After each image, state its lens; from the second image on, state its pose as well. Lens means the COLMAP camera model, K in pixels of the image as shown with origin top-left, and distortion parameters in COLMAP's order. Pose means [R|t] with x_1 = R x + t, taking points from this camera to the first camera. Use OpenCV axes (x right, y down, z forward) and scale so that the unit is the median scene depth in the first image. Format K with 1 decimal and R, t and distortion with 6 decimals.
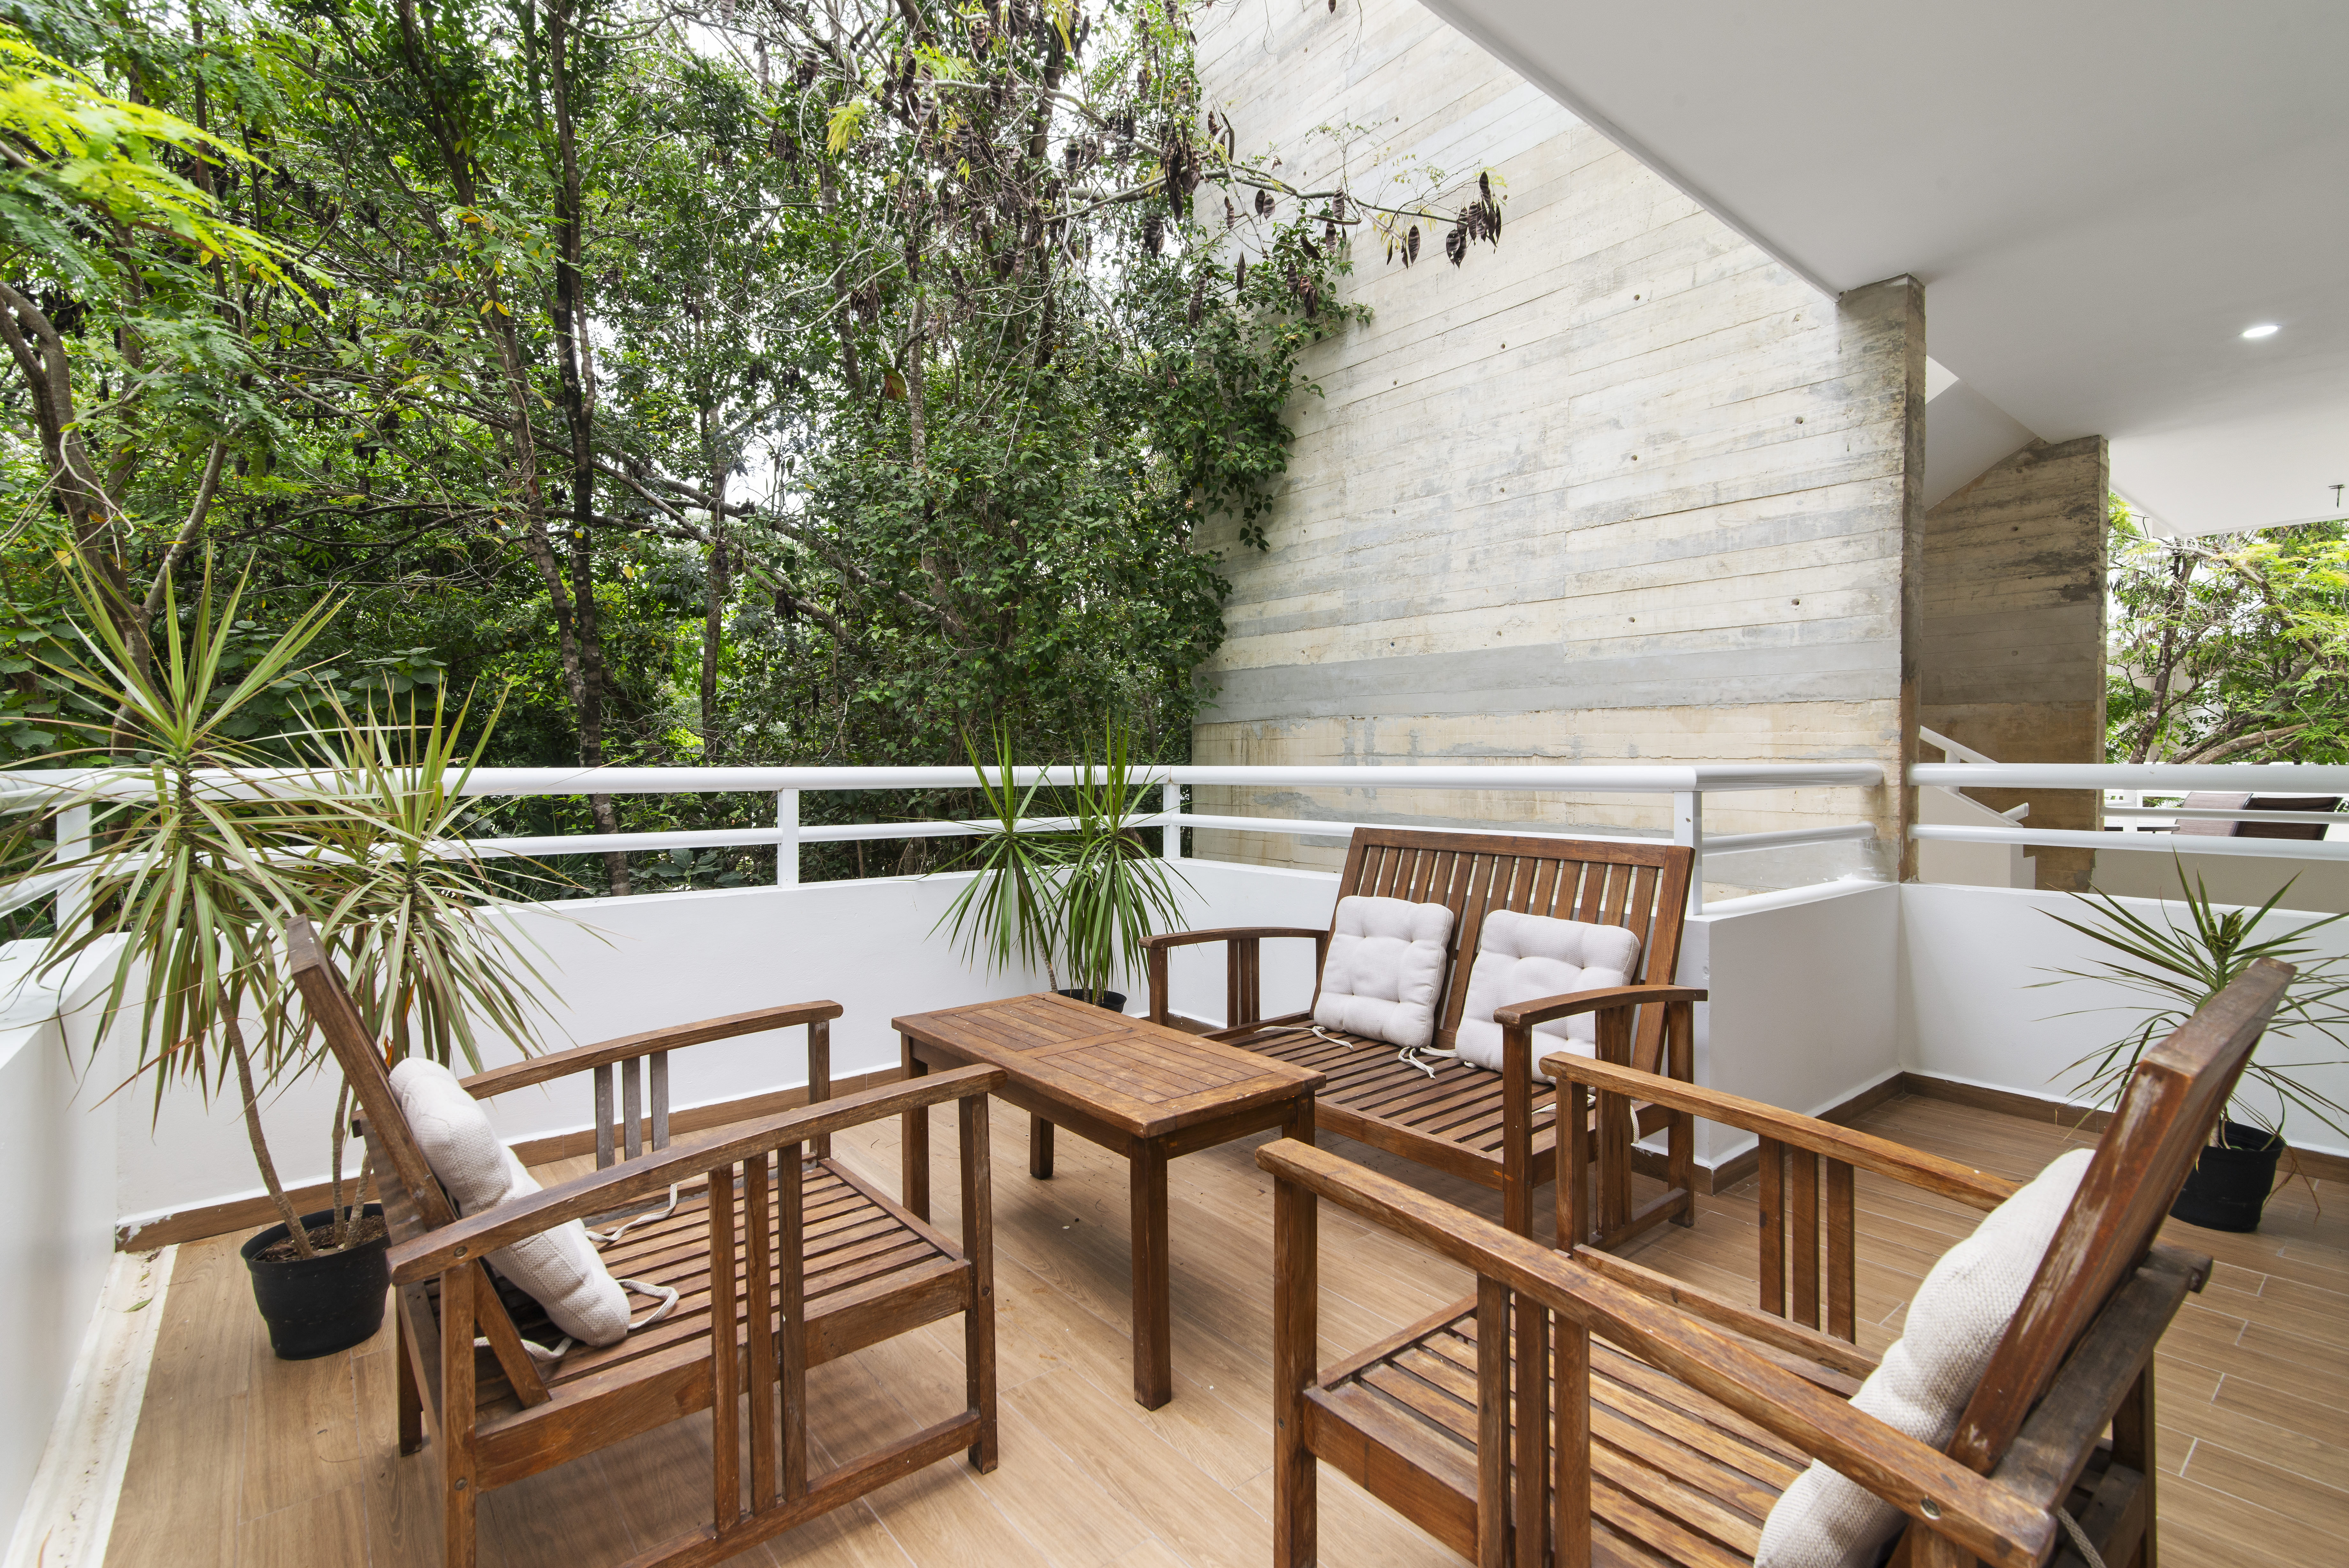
lens RADIAL K [[1071.7, 0, 1169.4], [0, 1071.7, 765.0], [0, 0, 1]] dist [0.004021, 0.000088]
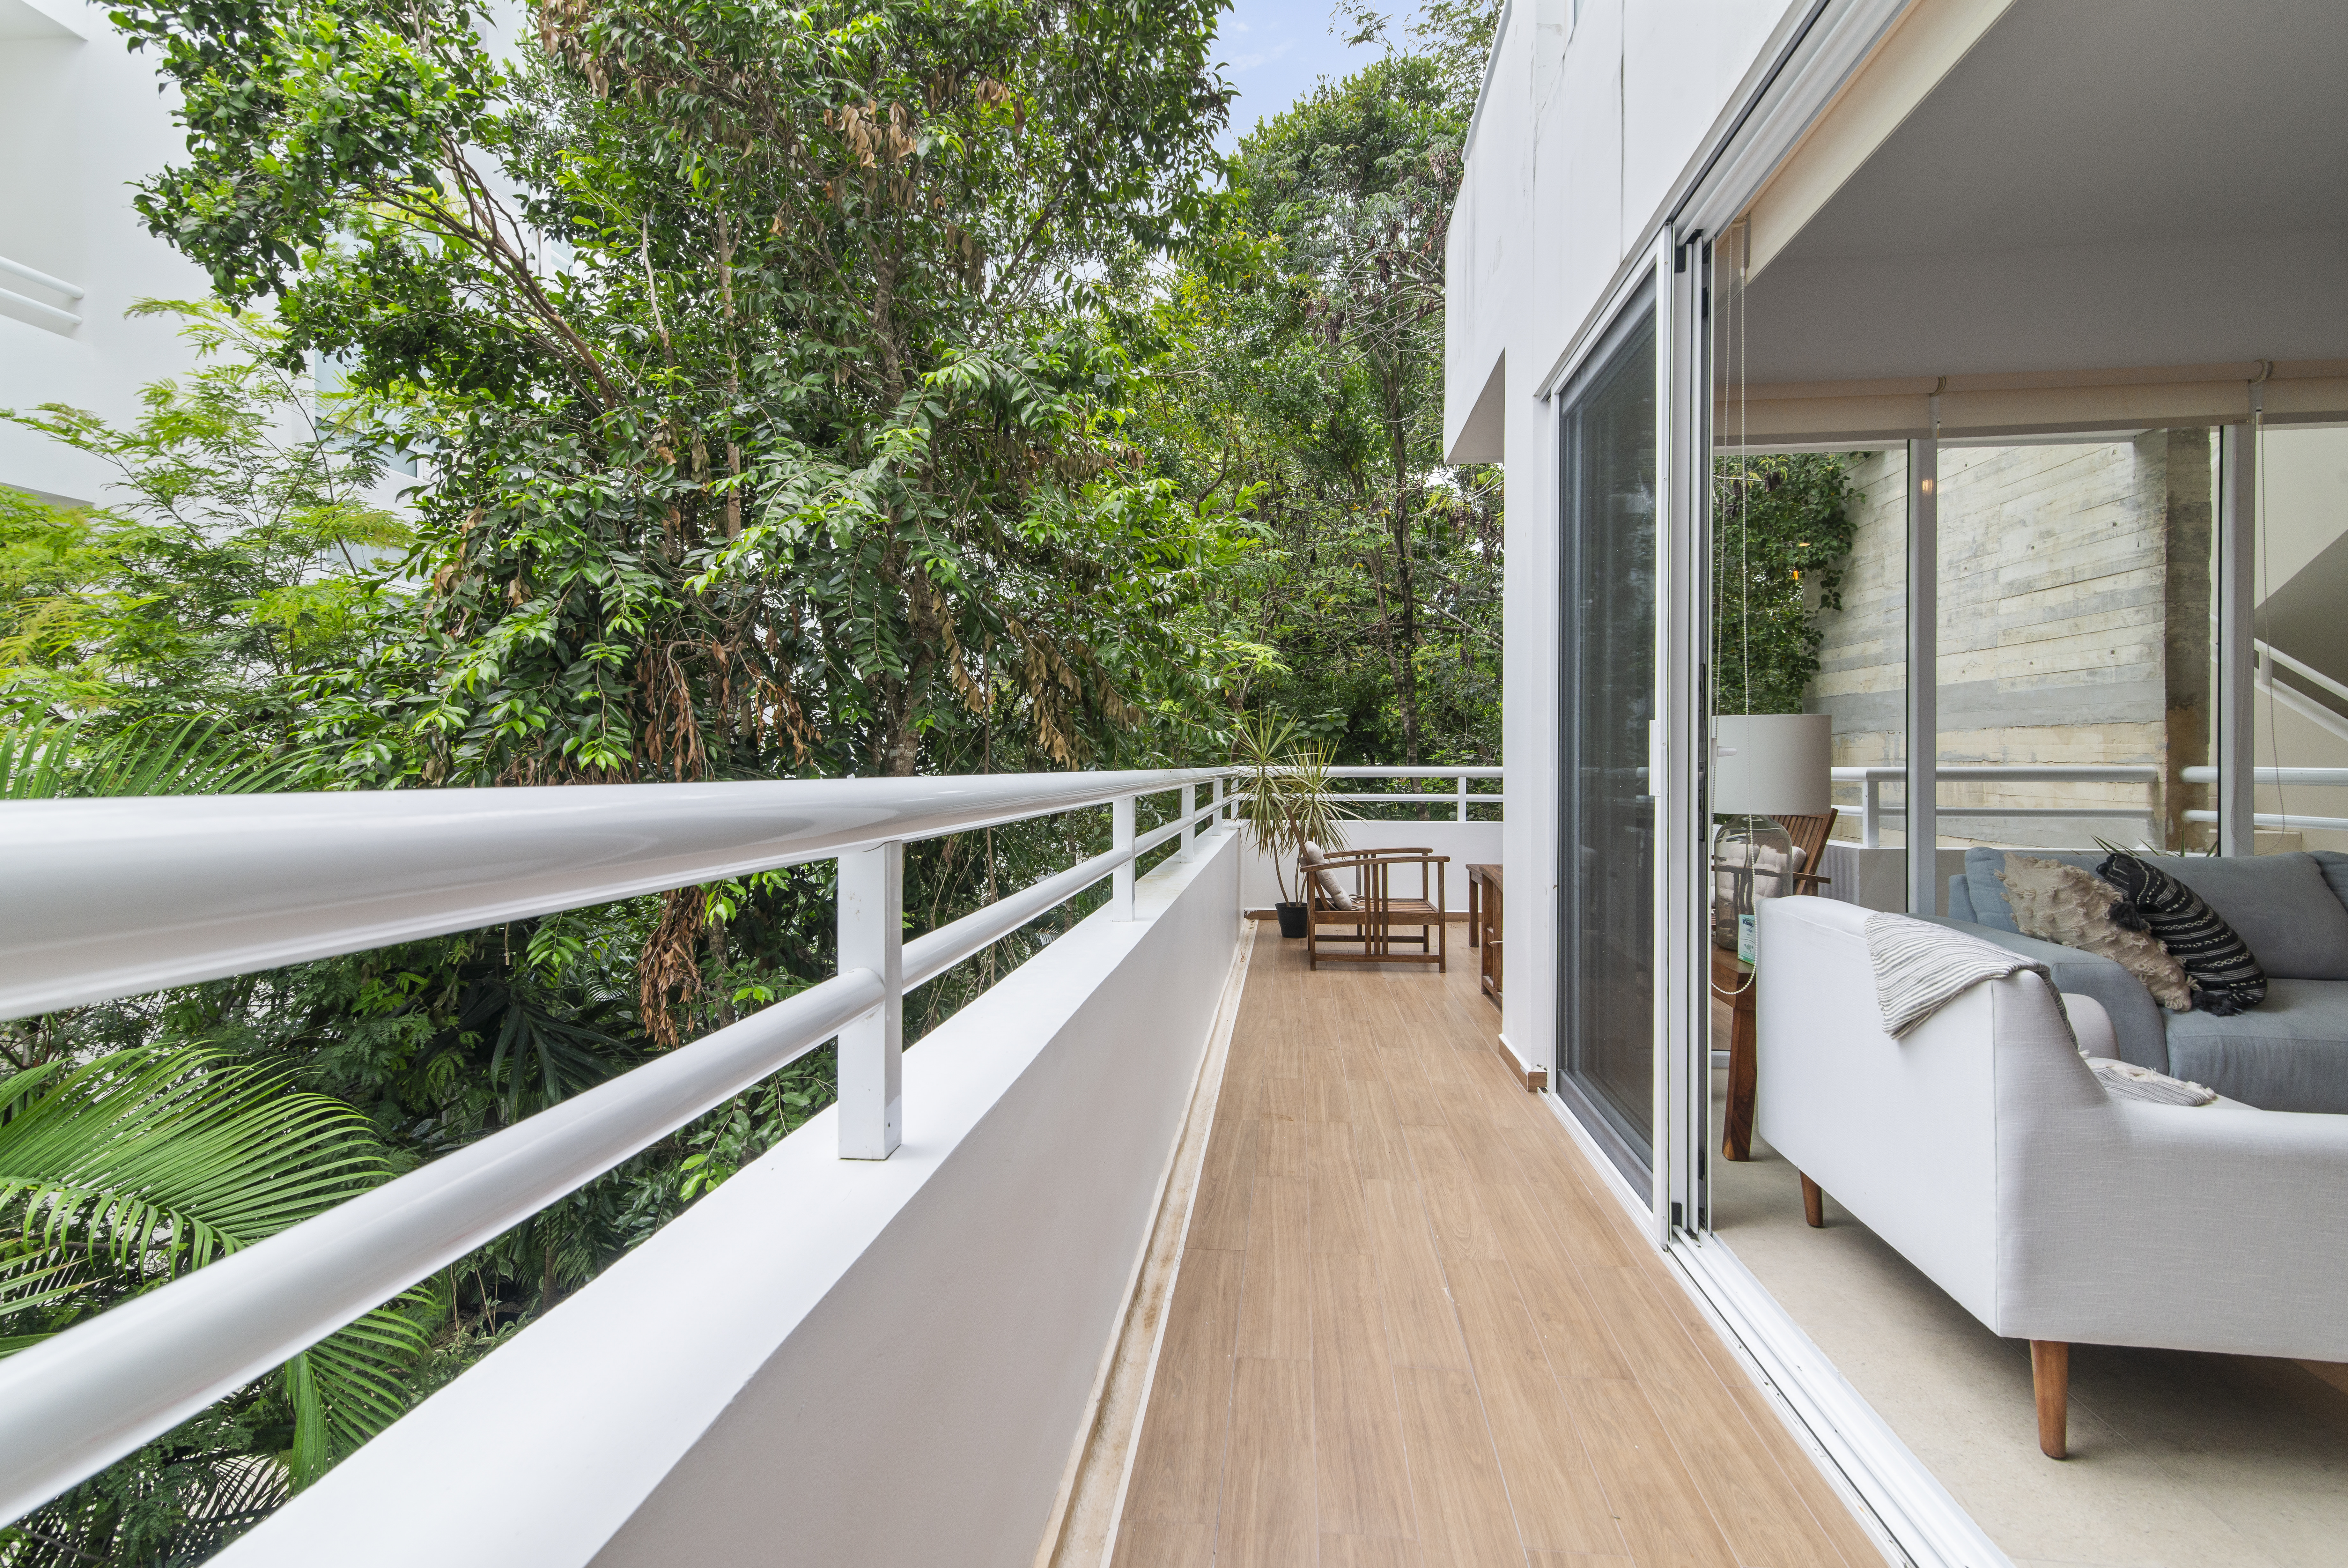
lens RADIAL K [[1071.3, 0, 1169.7], [0, 1071.3, 771.6], [0, 0, 1]] dist [0.004021, 0.000088]
pose [[0.700878, 0.005122, -0.713263, 0.721526], [-0.001967, 0.999984, 0.005248, 0.001089], [0.713278, -0.002275, 0.700877, -0.883191]]
